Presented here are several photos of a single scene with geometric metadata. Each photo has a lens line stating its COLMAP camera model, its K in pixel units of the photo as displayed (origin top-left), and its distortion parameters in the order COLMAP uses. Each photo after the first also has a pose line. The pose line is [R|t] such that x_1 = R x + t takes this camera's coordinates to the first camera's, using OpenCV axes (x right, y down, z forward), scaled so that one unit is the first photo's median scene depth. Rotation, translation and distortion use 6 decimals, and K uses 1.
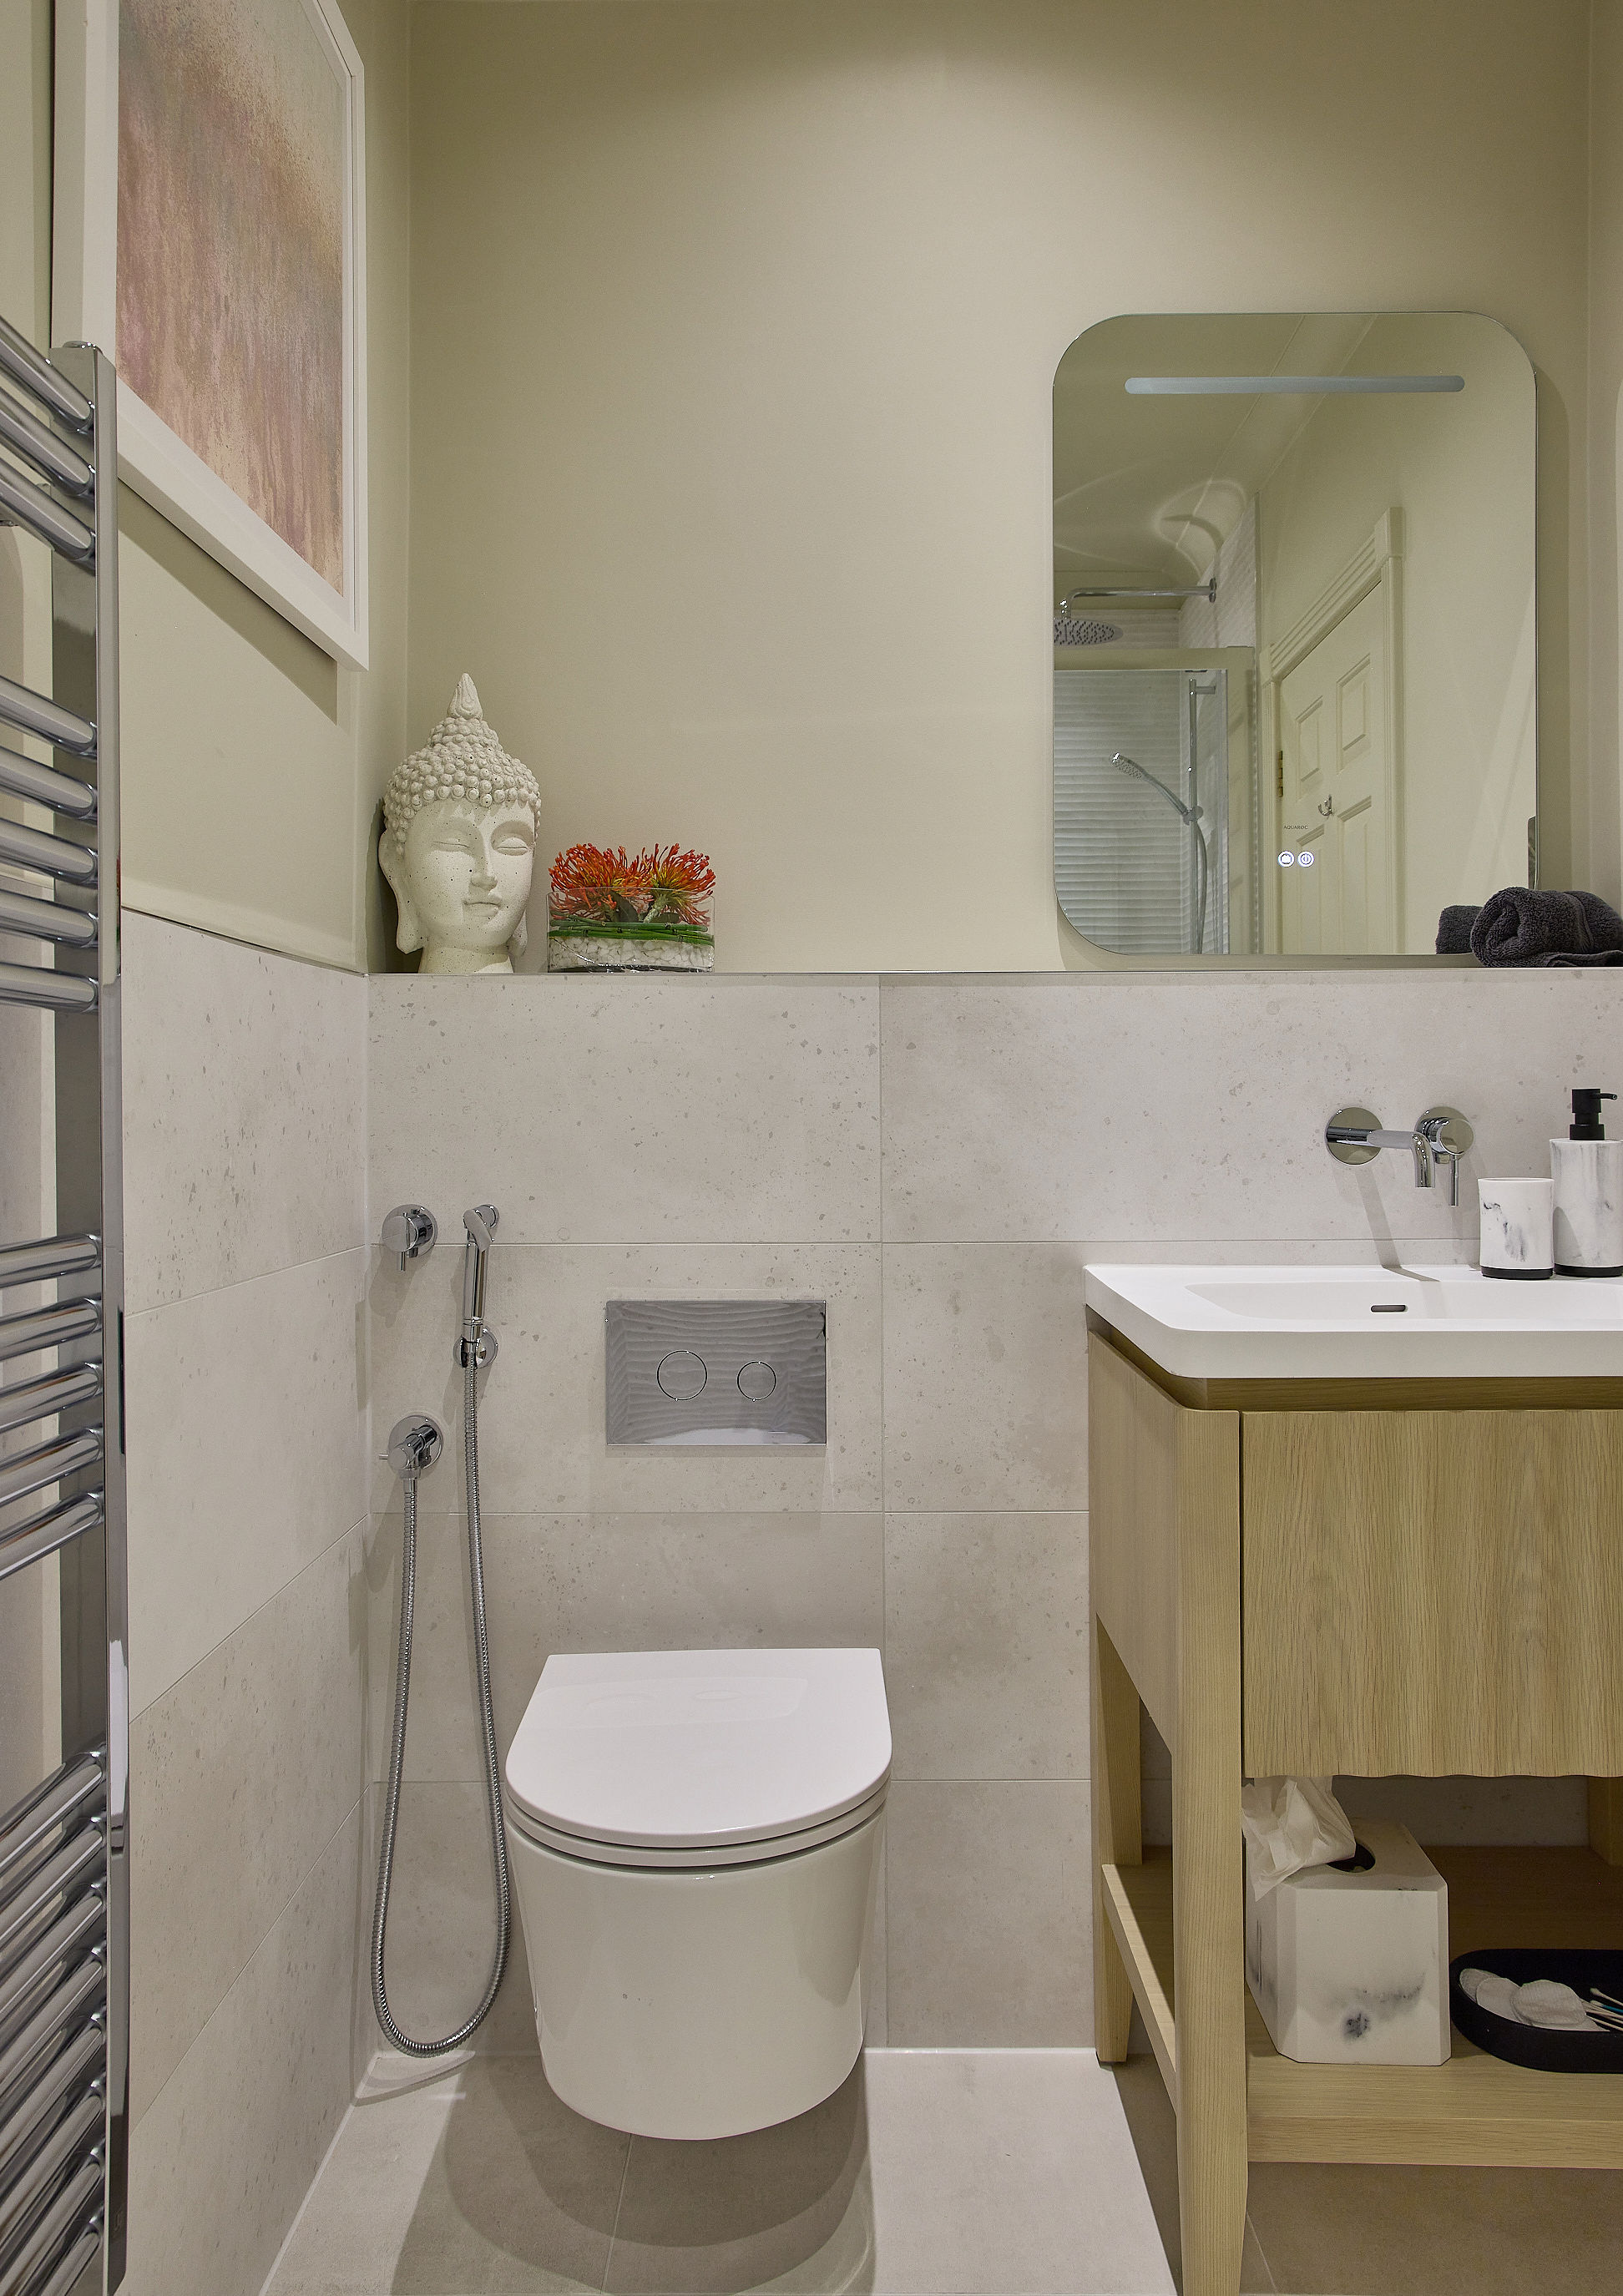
lens RADIAL K [[1672.3, 0, 820.7], [0, 1672.3, 1087.0], [0, 0, 1]] dist [-0.037147, 0.052115]
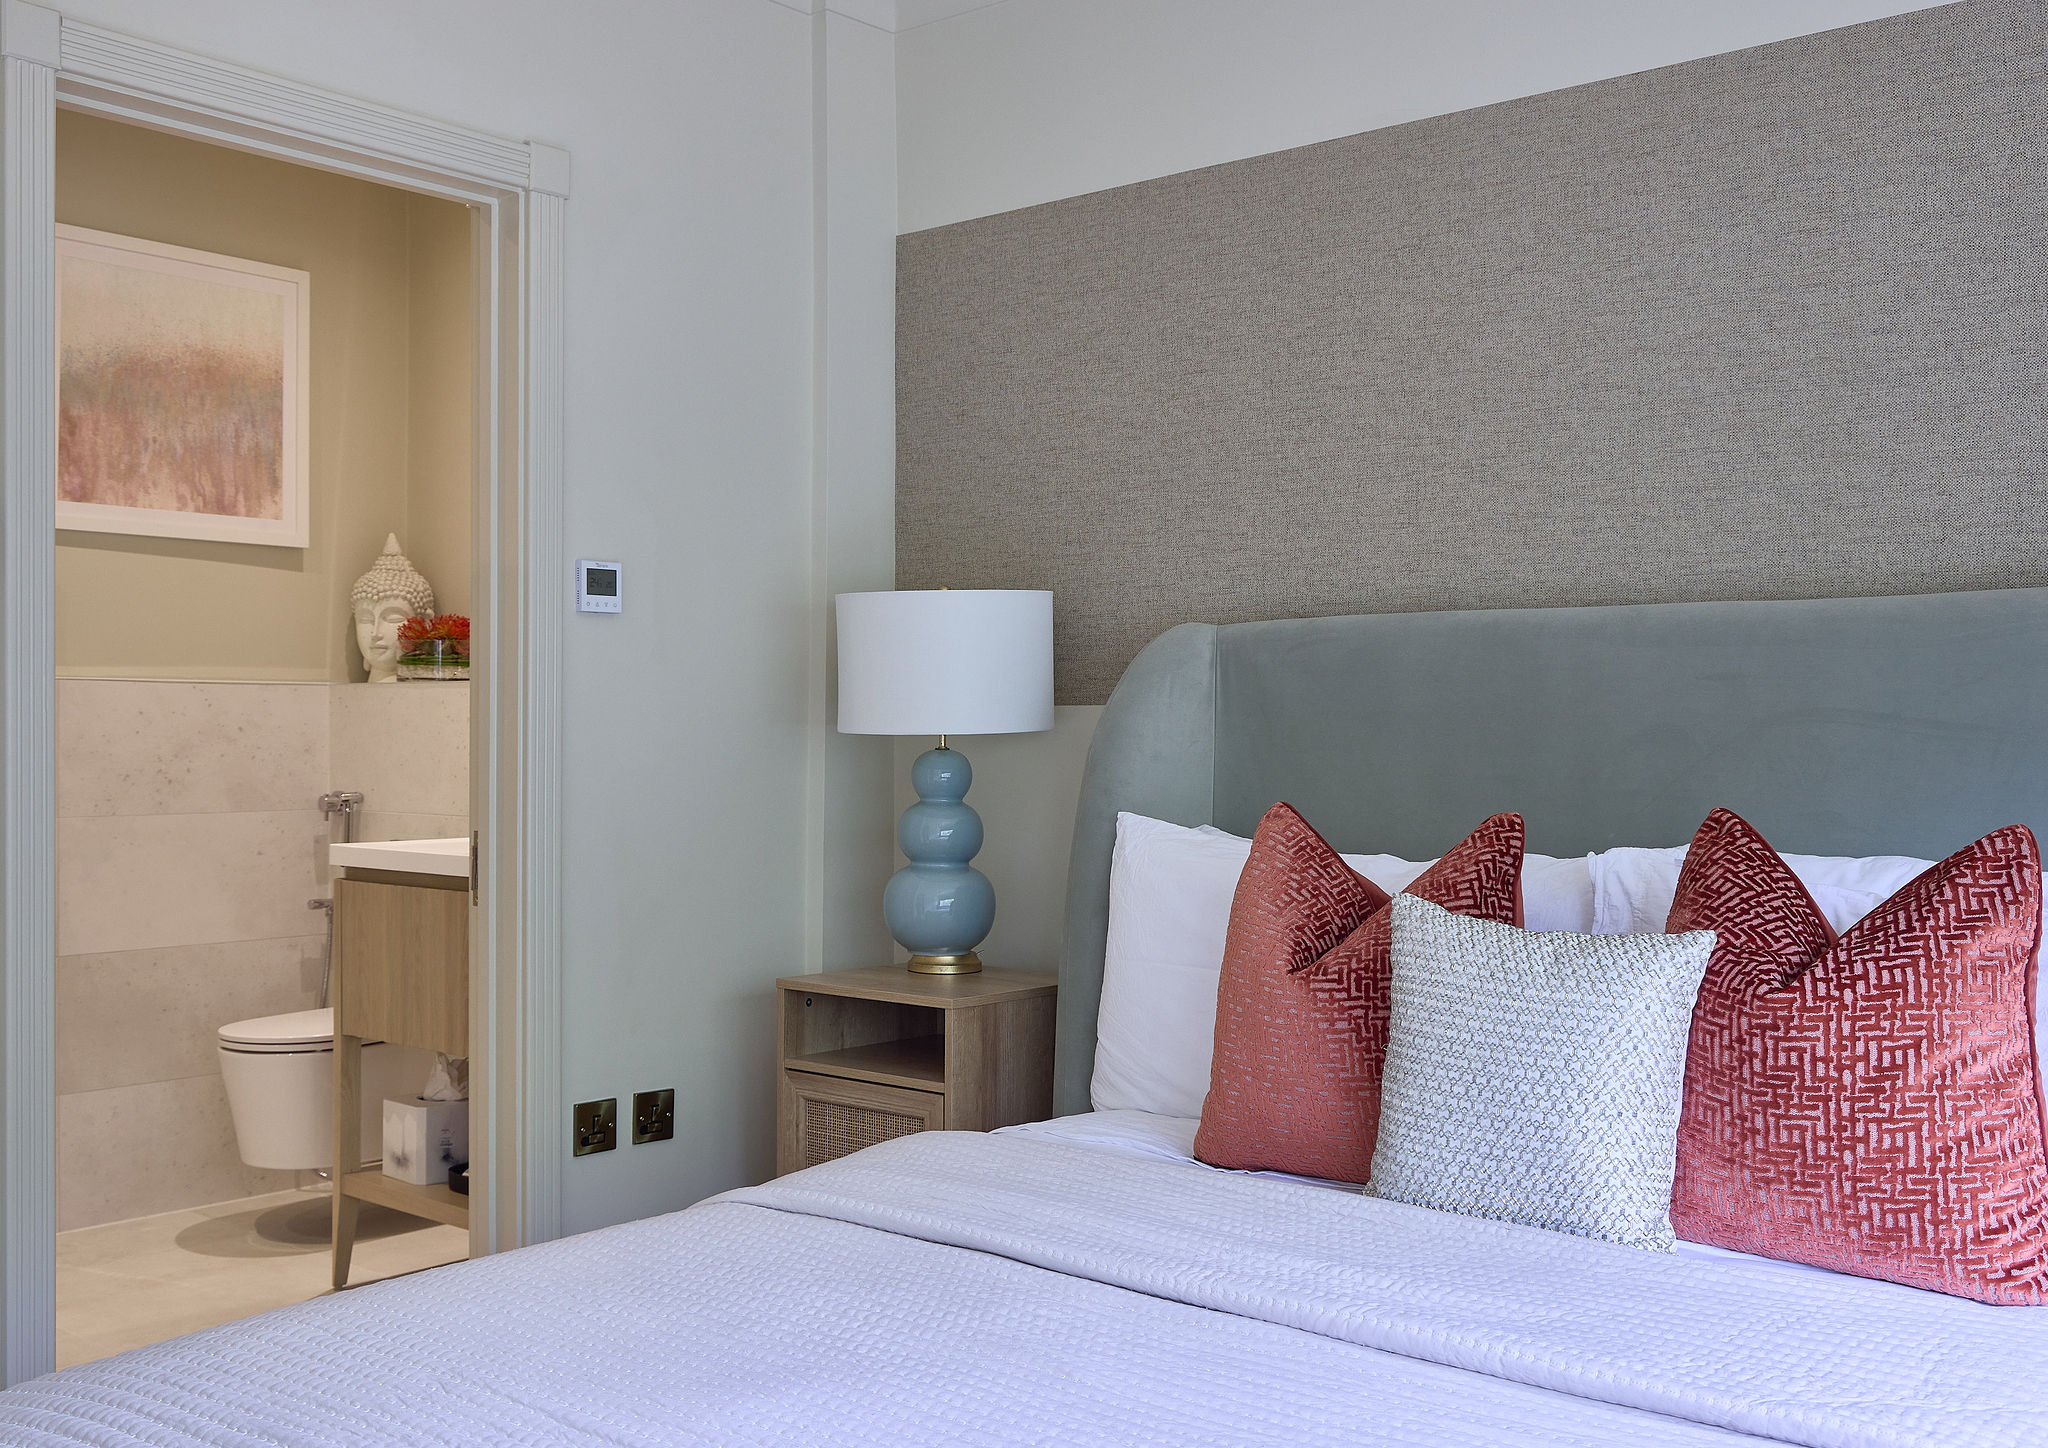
lens RADIAL K [[1976.7, 0, 940.0], [0, 1976.7, 720.5], [0, 0, 1]] dist [-0.008437, -0.021790]
pose [[0.755951, 0.004205, -0.654615, 1.998164], [0.001534, 0.999965, 0.008194, -0.040108], [0.654626, -0.007199, 0.755918, -0.413854]]
